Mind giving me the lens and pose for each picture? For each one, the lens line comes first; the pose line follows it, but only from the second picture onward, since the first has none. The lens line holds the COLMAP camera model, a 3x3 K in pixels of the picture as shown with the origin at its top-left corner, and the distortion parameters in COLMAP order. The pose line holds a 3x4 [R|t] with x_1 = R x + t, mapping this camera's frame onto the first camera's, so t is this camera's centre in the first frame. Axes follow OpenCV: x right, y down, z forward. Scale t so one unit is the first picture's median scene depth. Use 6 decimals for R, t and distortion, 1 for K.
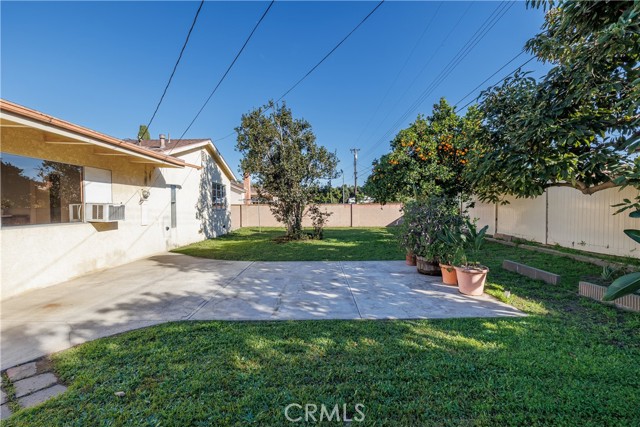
lens RADIAL K [[273.0, 0, 318.8], [0, 273.0, 211.1], [0, 0, 1]] dist [-0.005003, 0.000465]
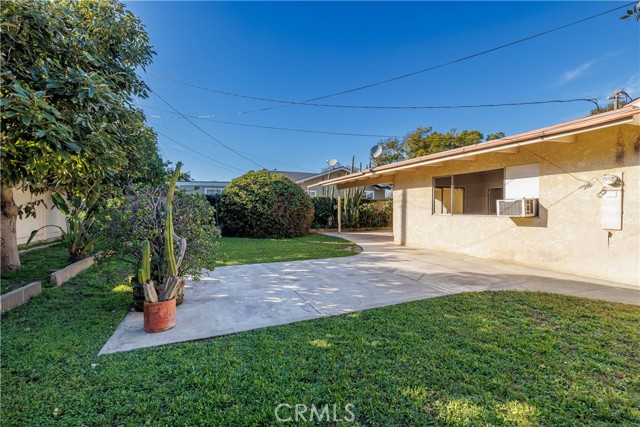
lens RADIAL K [[273.0, 0, 317.8], [0, 273.0, 212.7], [0, 0, 1]] dist [-0.005003, 0.000465]
pose [[-0.919911, 0.000706, -0.392126, 0.310283], [-0.011375, 0.999530, 0.028484, 0.003349], [0.391962, 0.030664, -0.919470, 1.655858]]
